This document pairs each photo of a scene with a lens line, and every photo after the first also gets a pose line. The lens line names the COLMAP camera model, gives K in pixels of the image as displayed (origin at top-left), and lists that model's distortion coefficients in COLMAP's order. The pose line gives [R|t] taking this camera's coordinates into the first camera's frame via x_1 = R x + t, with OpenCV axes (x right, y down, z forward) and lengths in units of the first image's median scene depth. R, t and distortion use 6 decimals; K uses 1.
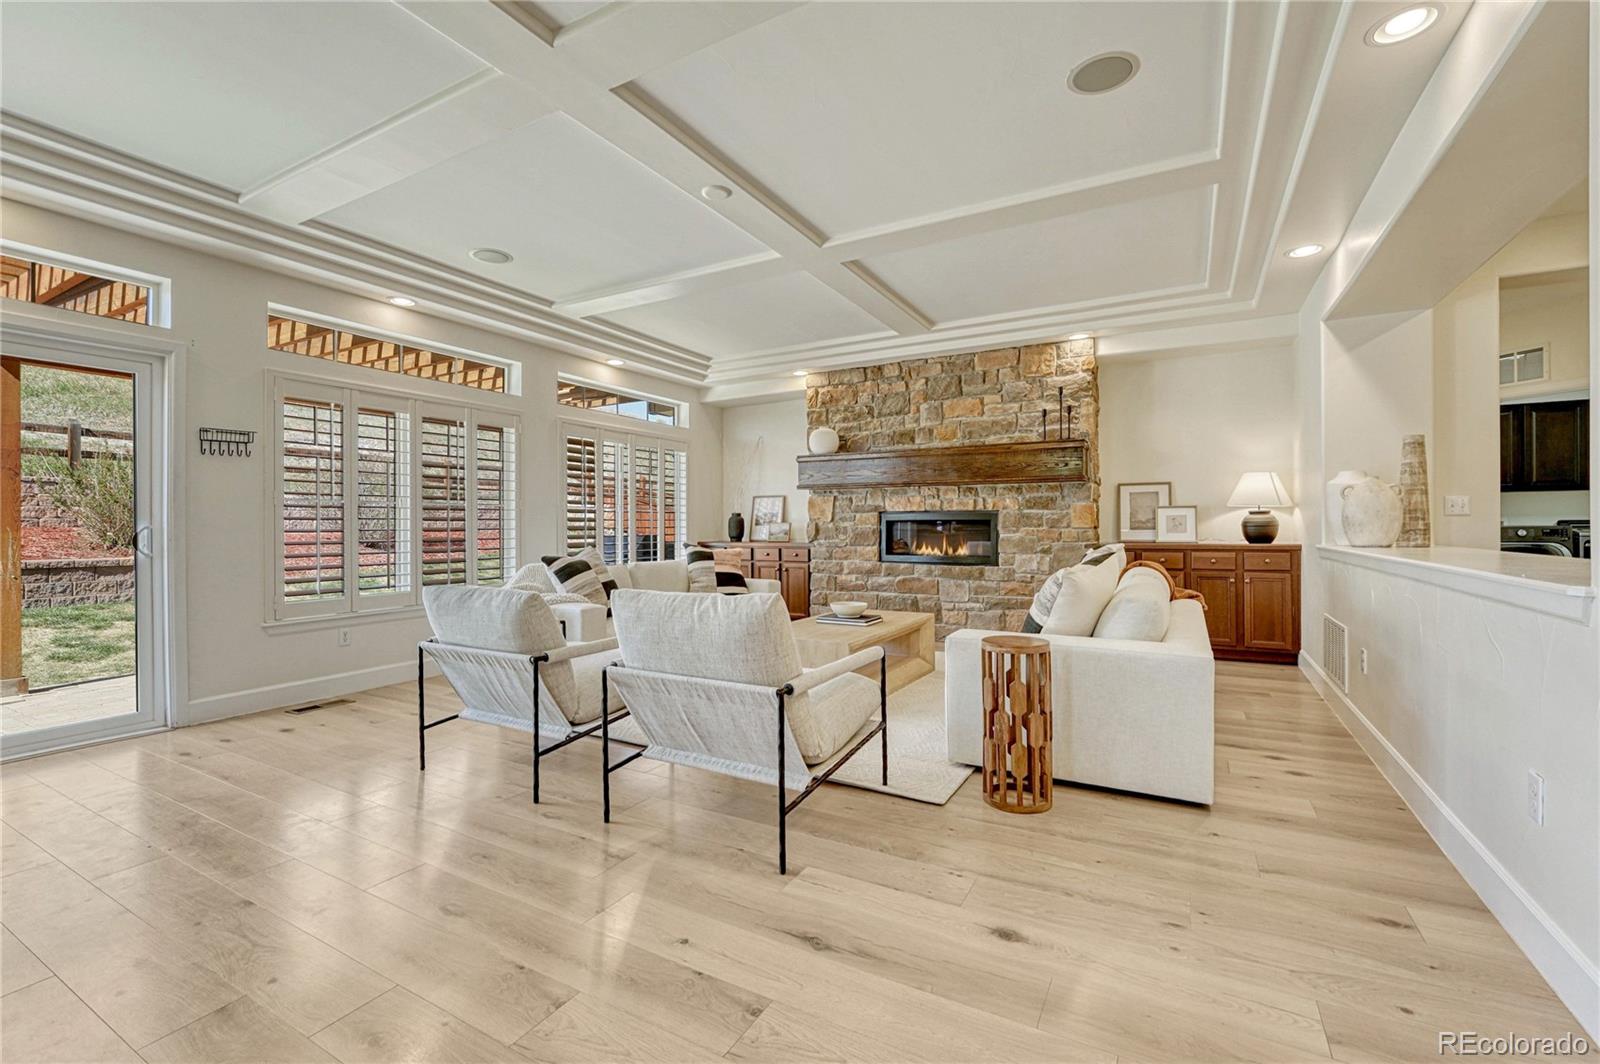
lens RADIAL K [[687.8, 0, 814.3], [0, 687.8, 526.7], [0, 0, 1]] dist [-0.003717, -0.000275]
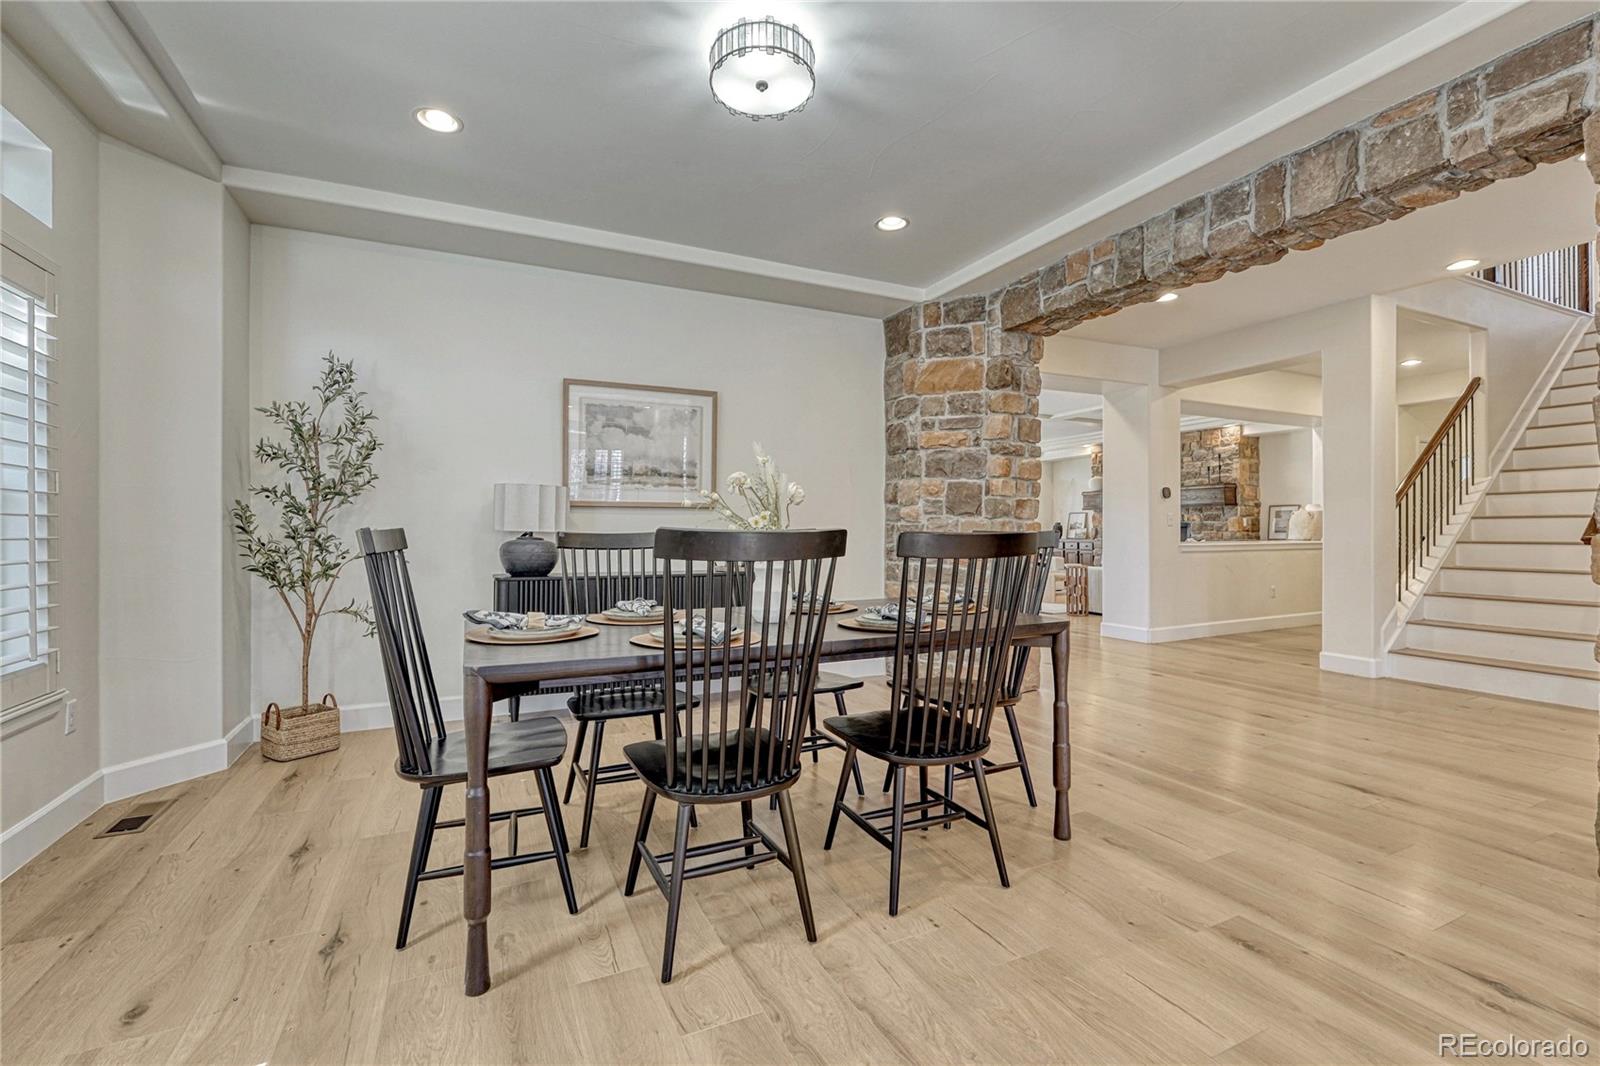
lens RADIAL K [[683.1, 0, 801.4], [0, 683.1, 528.9], [0, 0, 1]] dist [-0.013139, 0.001720]
pose [[0.810160, 0.004318, -0.586193, 0.477088], [-0.005024, 0.999987, 0.000423, -0.000066], [0.586188, 0.002602, 0.810171, -1.014525]]
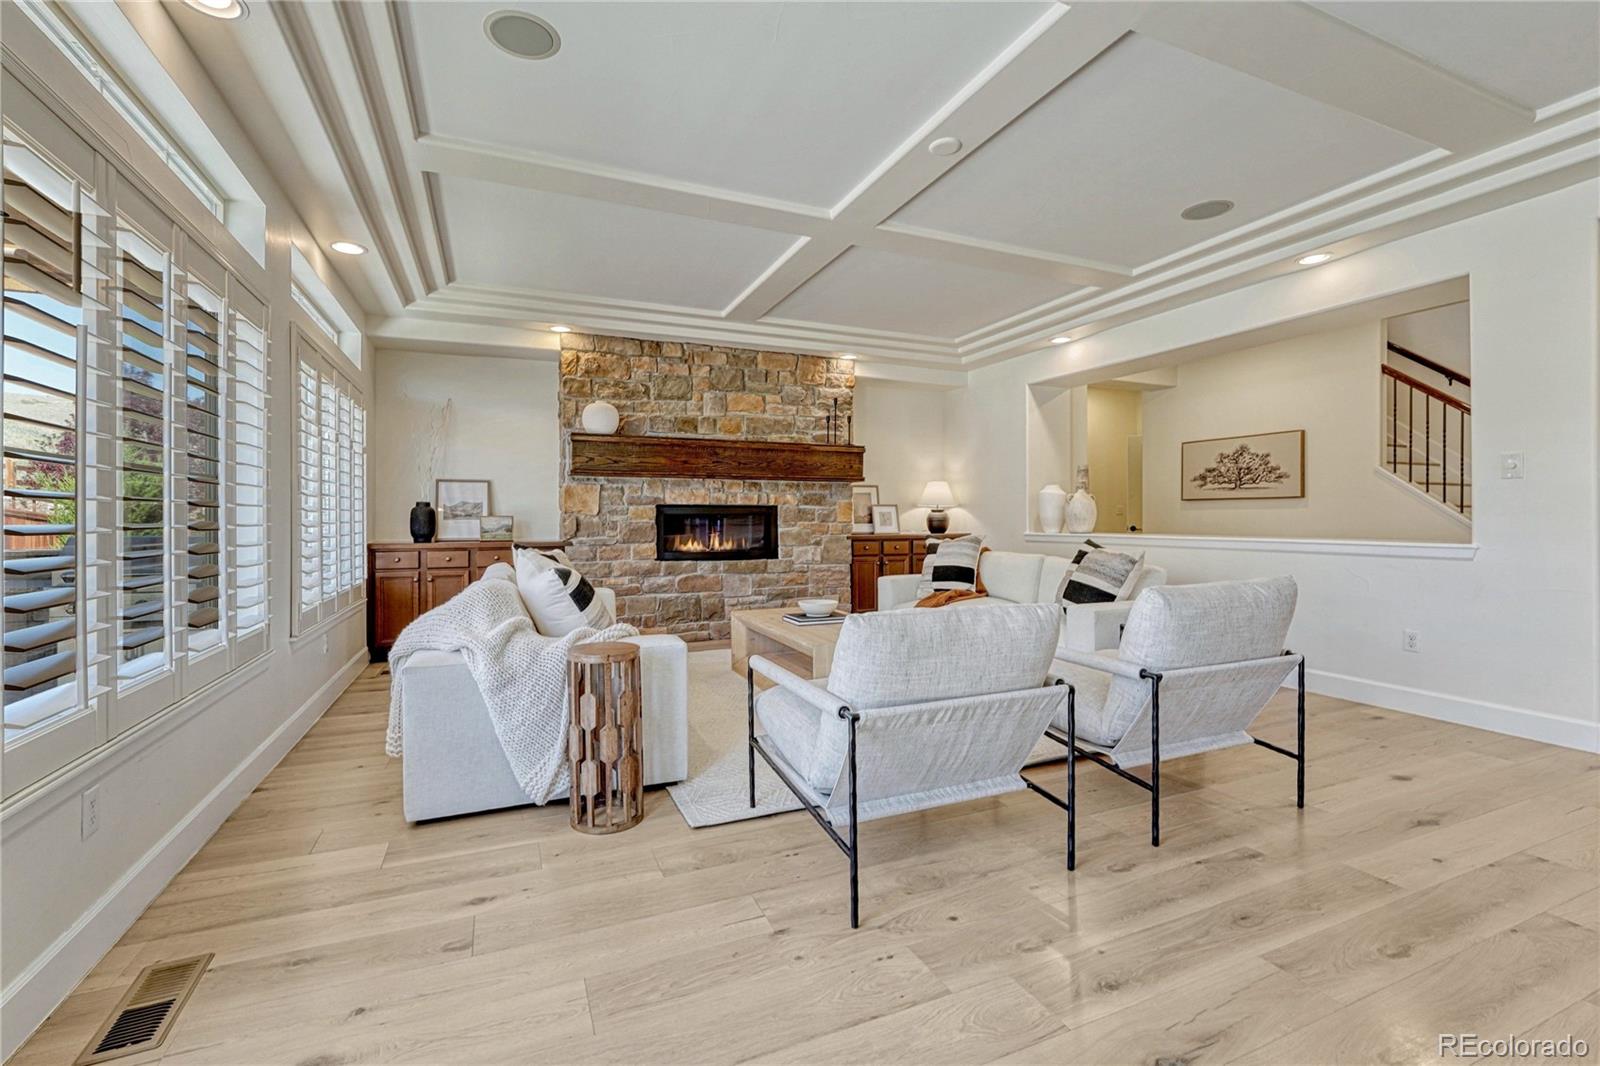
lens RADIAL K [[683.1, 0, 783.5], [0, 683.1, 519.8], [0, 0, 1]] dist [-0.013139, 0.001720]
pose [[0.620320, 0.002166, 0.784346, -0.535503], [0.001749, 0.999990, -0.004145, 0.002367], [-0.784347, 0.003943, 0.620310, 0.340534]]
